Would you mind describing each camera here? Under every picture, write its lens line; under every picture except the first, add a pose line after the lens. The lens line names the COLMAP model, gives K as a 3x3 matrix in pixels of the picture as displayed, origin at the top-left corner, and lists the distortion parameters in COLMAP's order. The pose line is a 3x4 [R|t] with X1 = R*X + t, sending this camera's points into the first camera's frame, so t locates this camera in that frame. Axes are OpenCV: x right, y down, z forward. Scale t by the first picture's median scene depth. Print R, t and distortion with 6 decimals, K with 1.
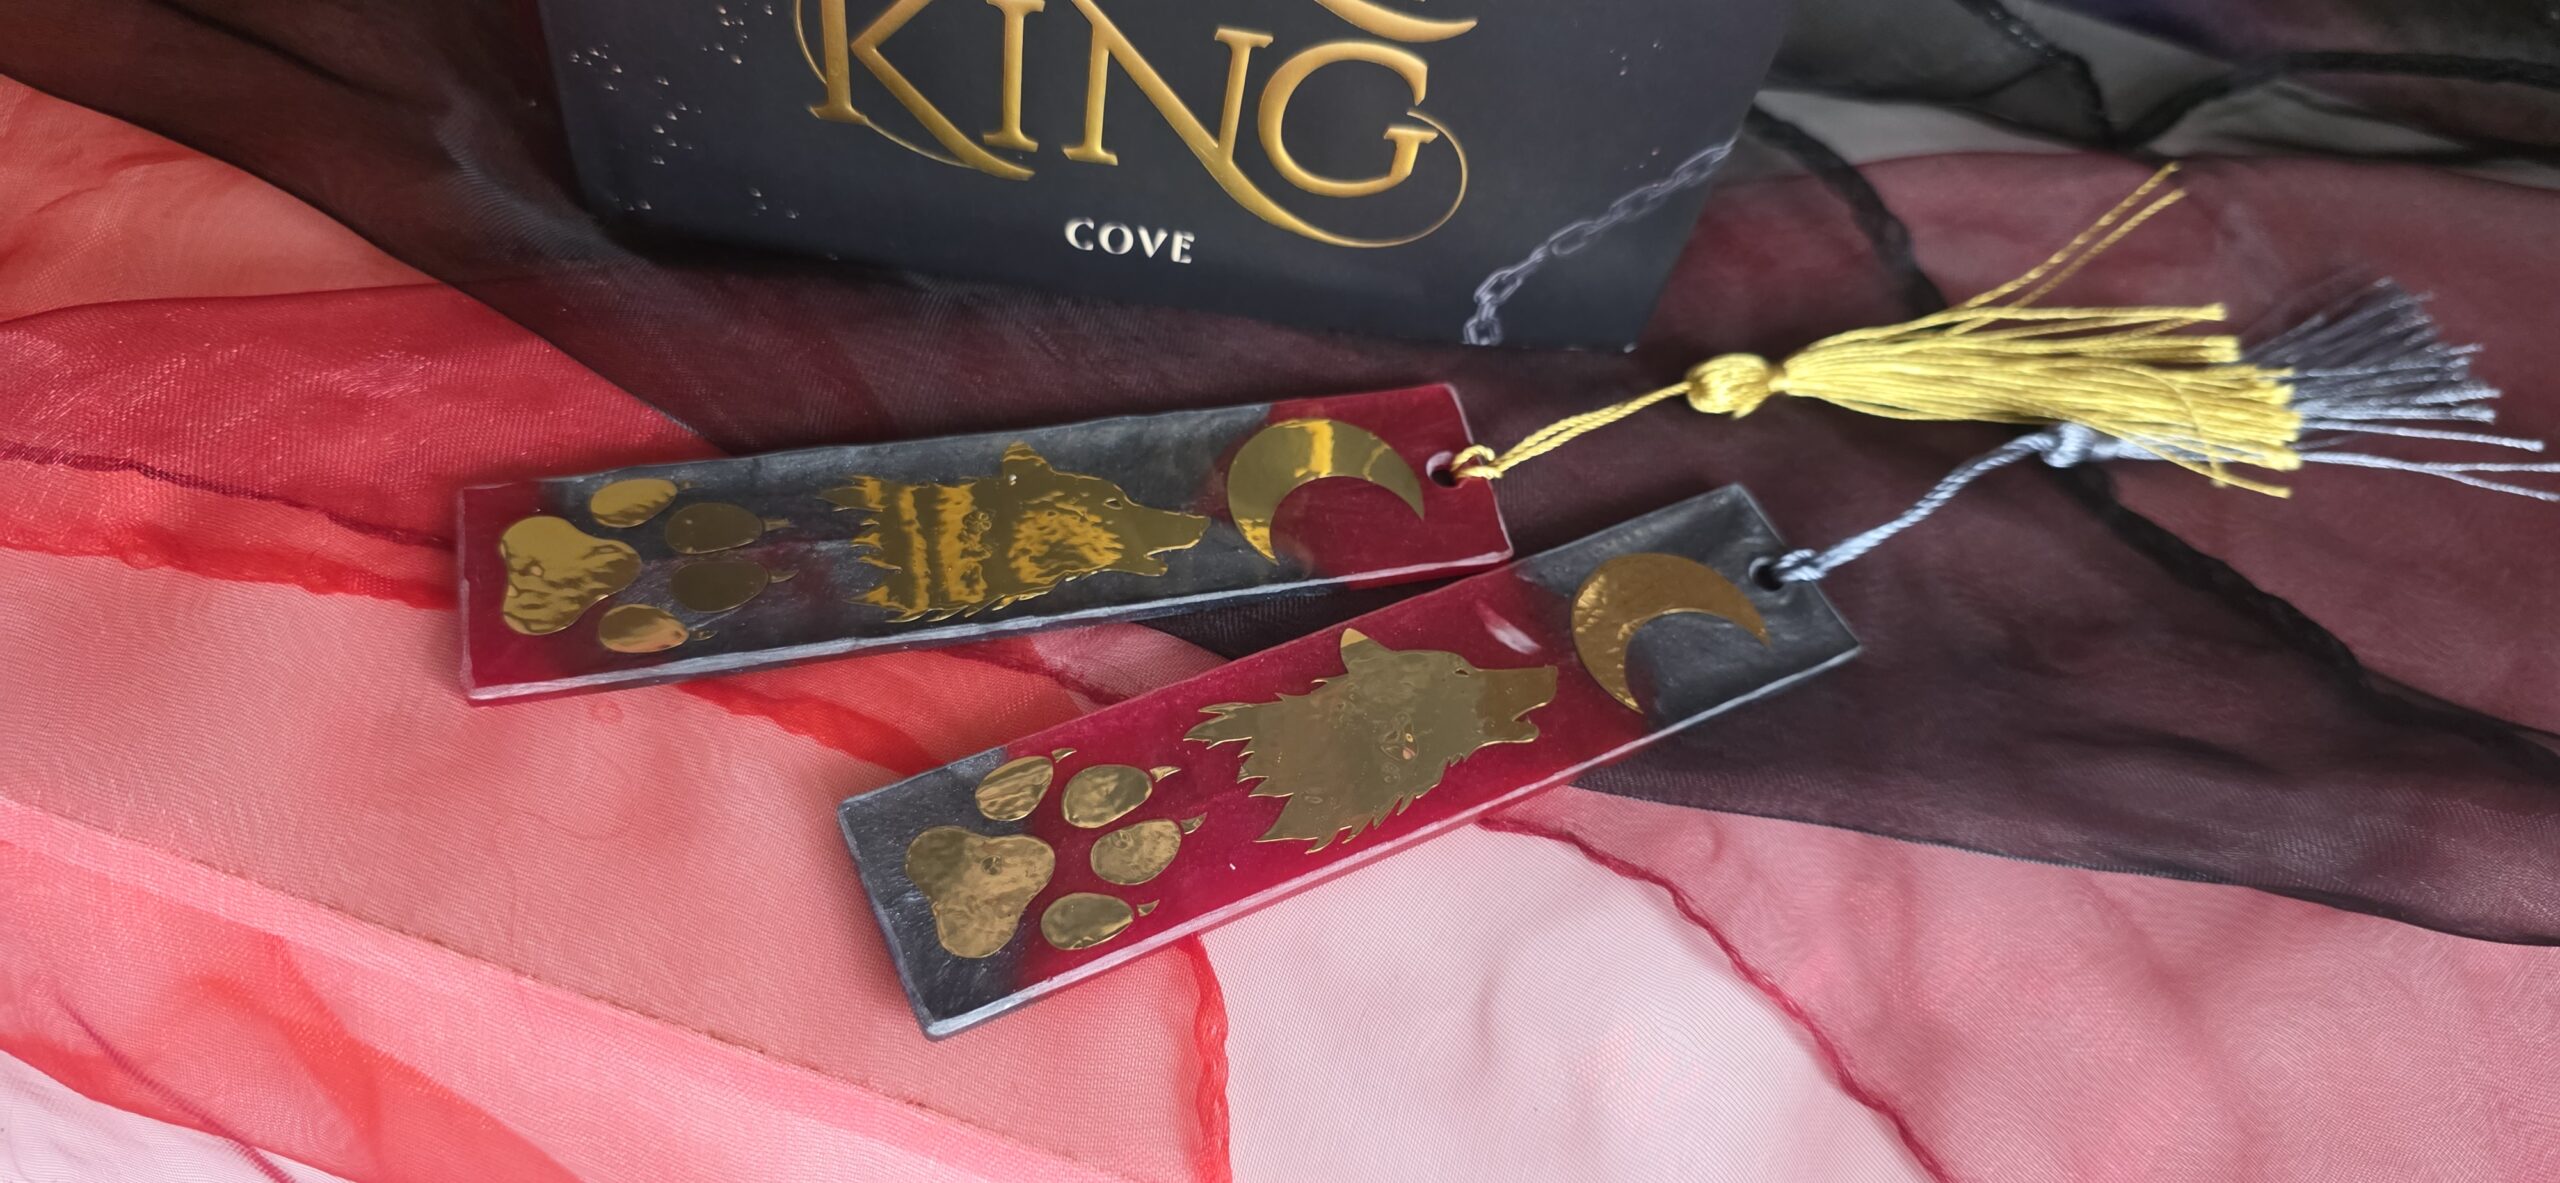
lens RADIAL K [[1797.6, 0, 1279.9], [0, 1797.6, 635.9], [0, 0, 1]] dist [0.007715, -0.040942]
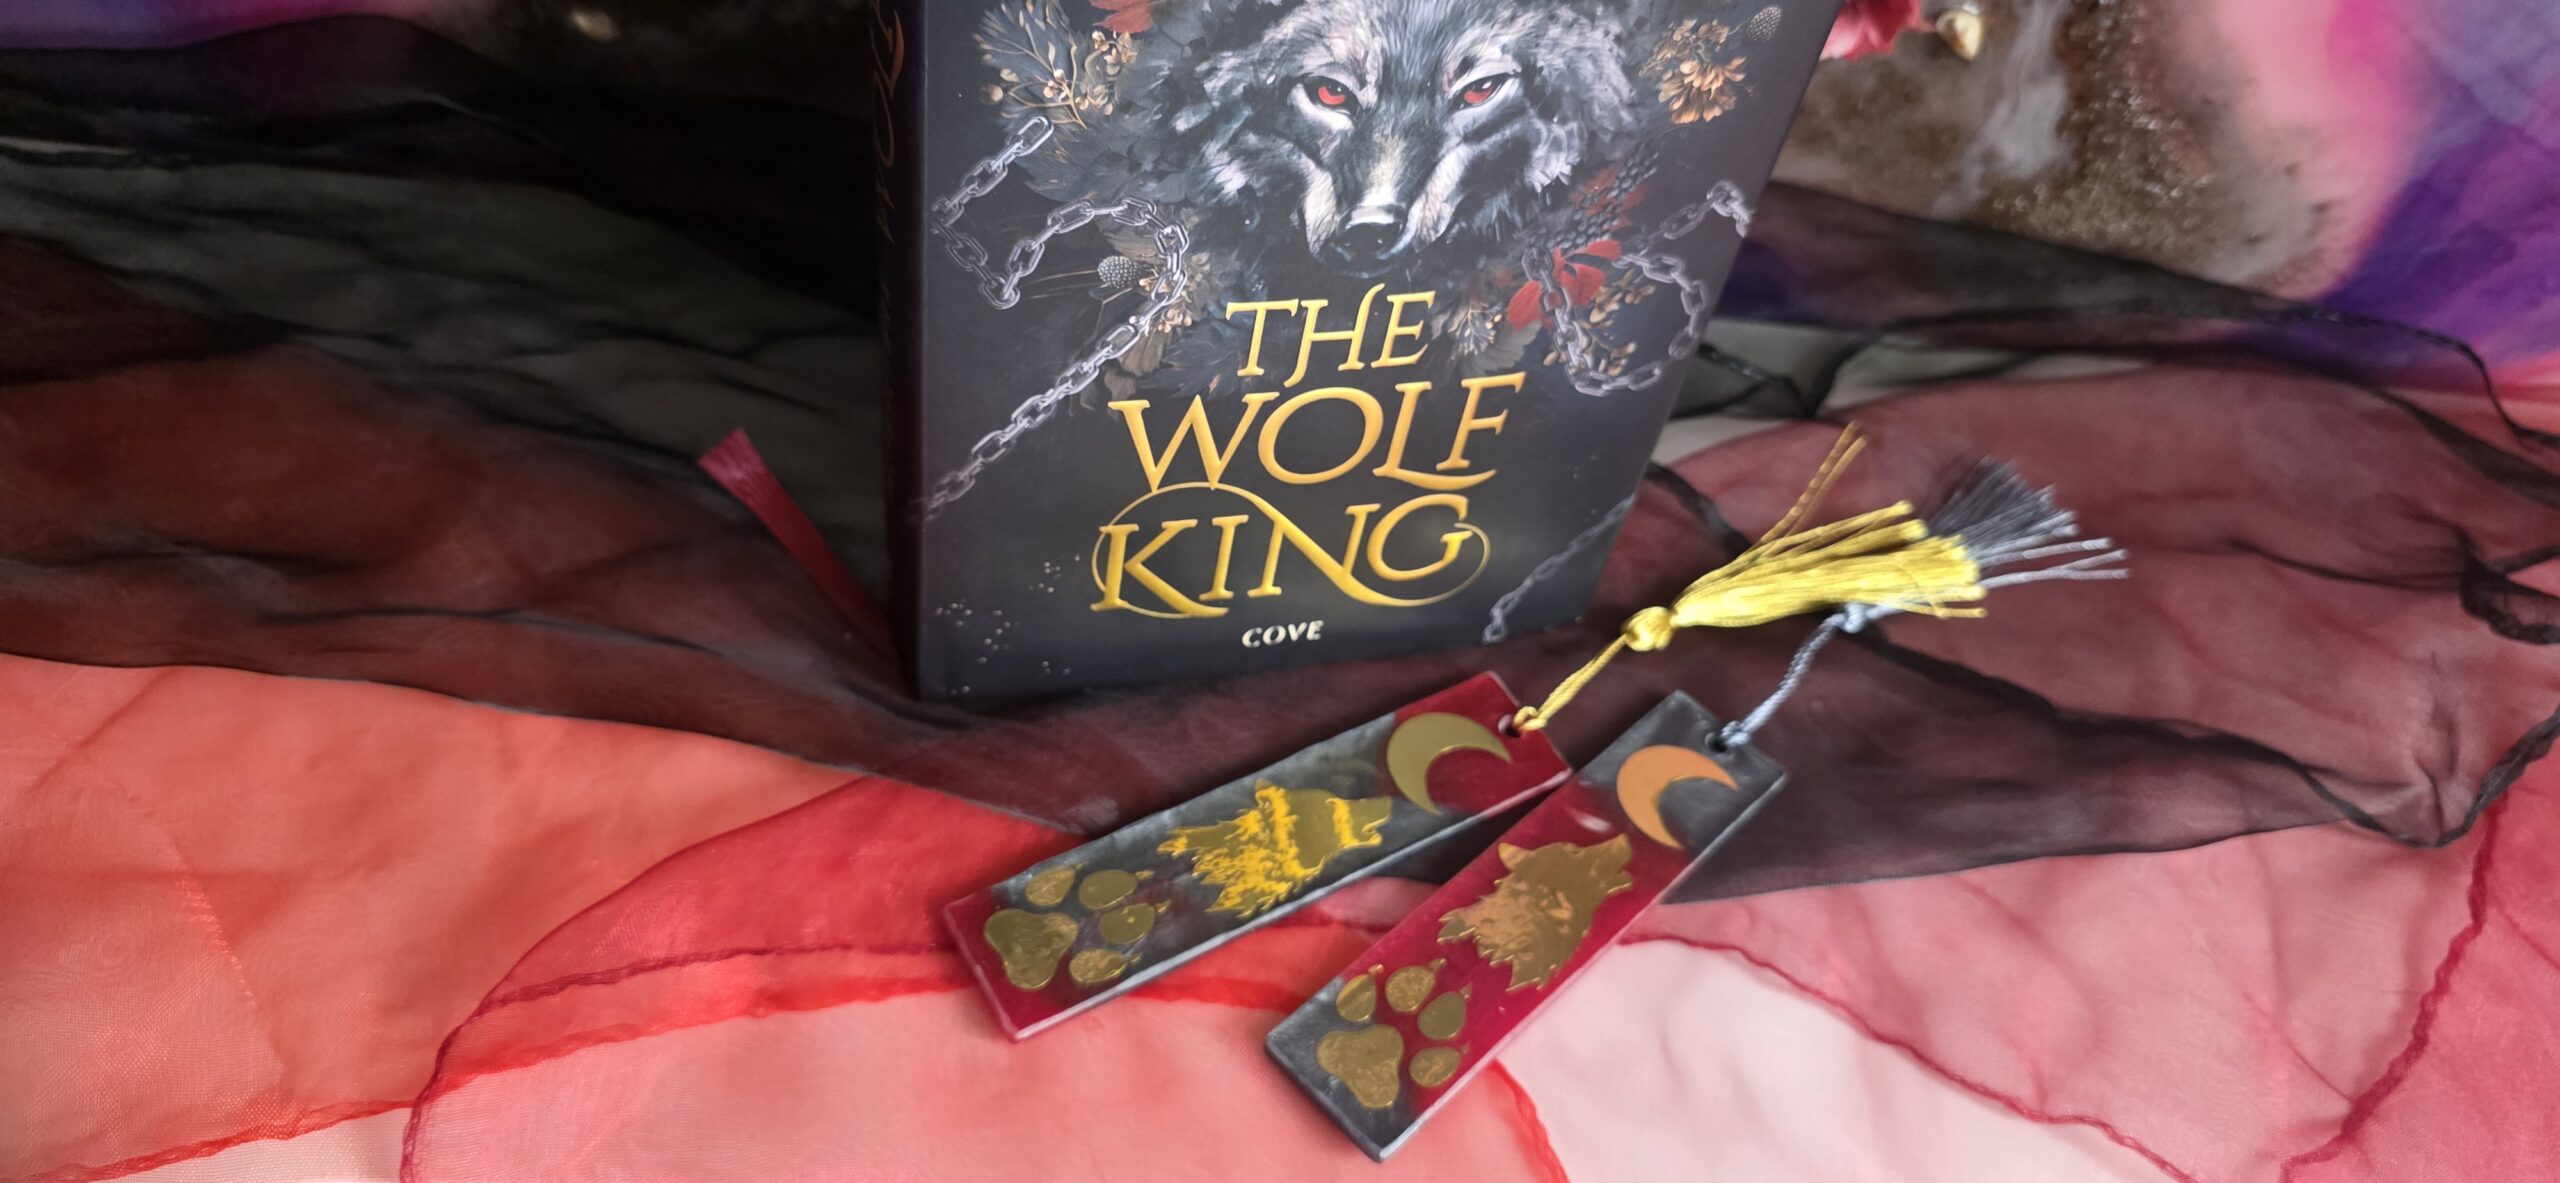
lens RADIAL K [[1769.7, 0, 1280.0], [0, 1769.7, 591.5], [0, 0, 1]] dist [0.060266, -0.001097]
pose [[0.950931, -0.229223, 0.207817, -0.413445], [0.252092, 0.963429, -0.090858, -0.123781], [-0.179390, 0.138789, 0.973939, -0.509667]]
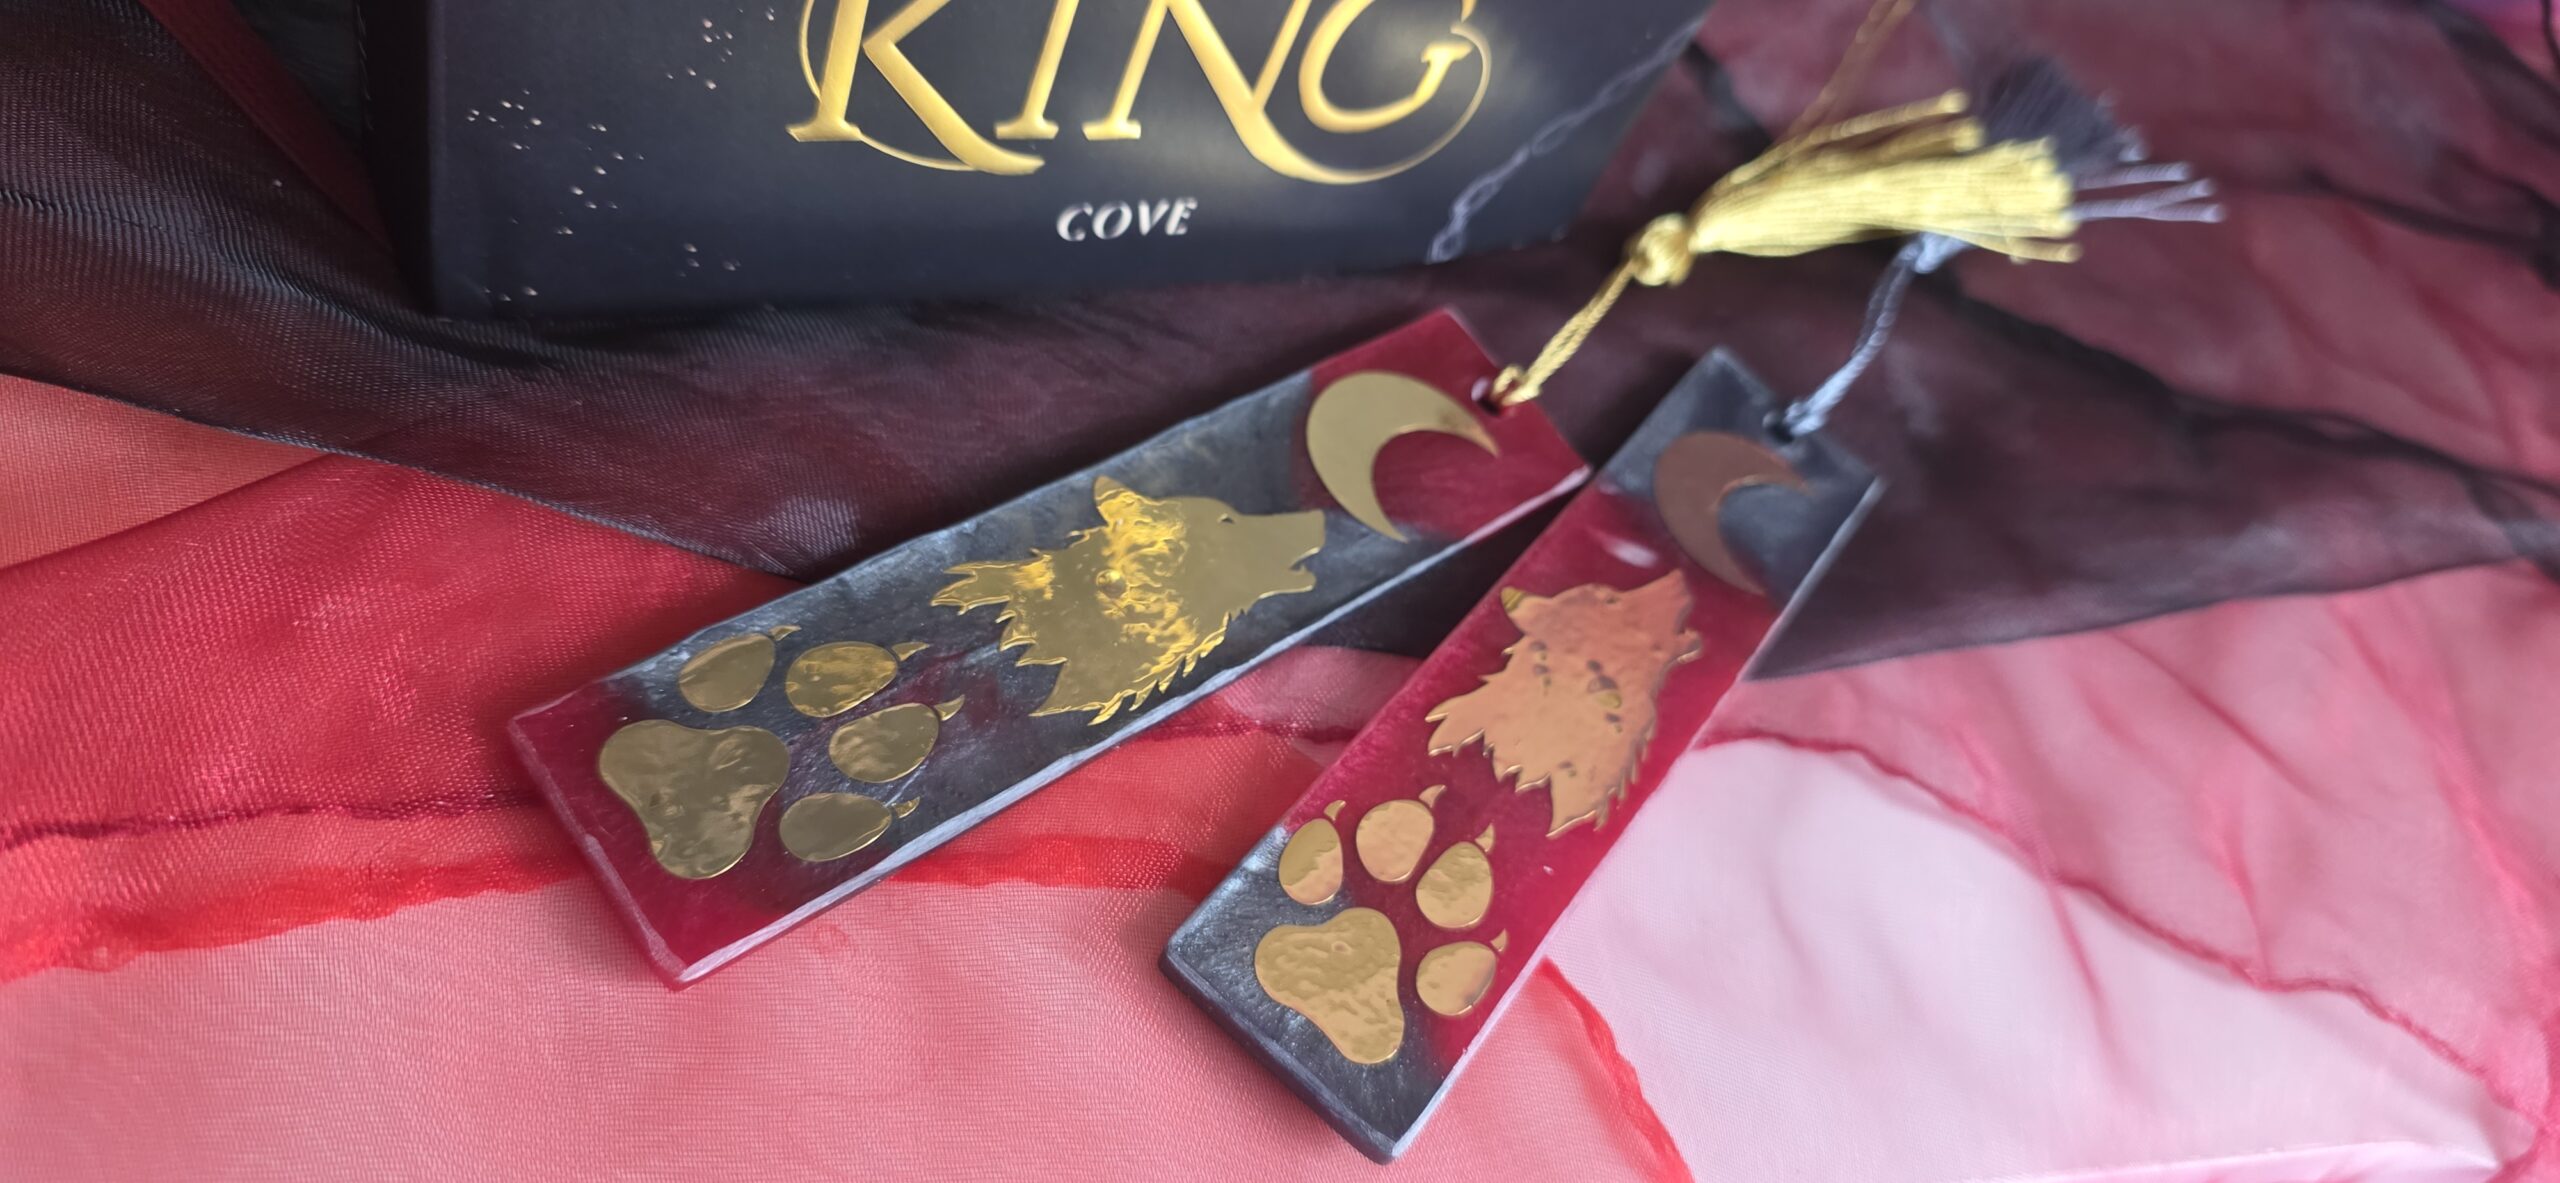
lens RADIAL K [[1797.6, 0, 1279.9], [0, 1797.6, 635.9], [0, 0, 1]] dist [0.007715, -0.040942]
pose [[0.881305, -0.271218, 0.386966, -0.429480], [0.237950, 0.962202, 0.132466, -0.130885], [-0.408267, -0.024664, 0.912529, 0.183216]]
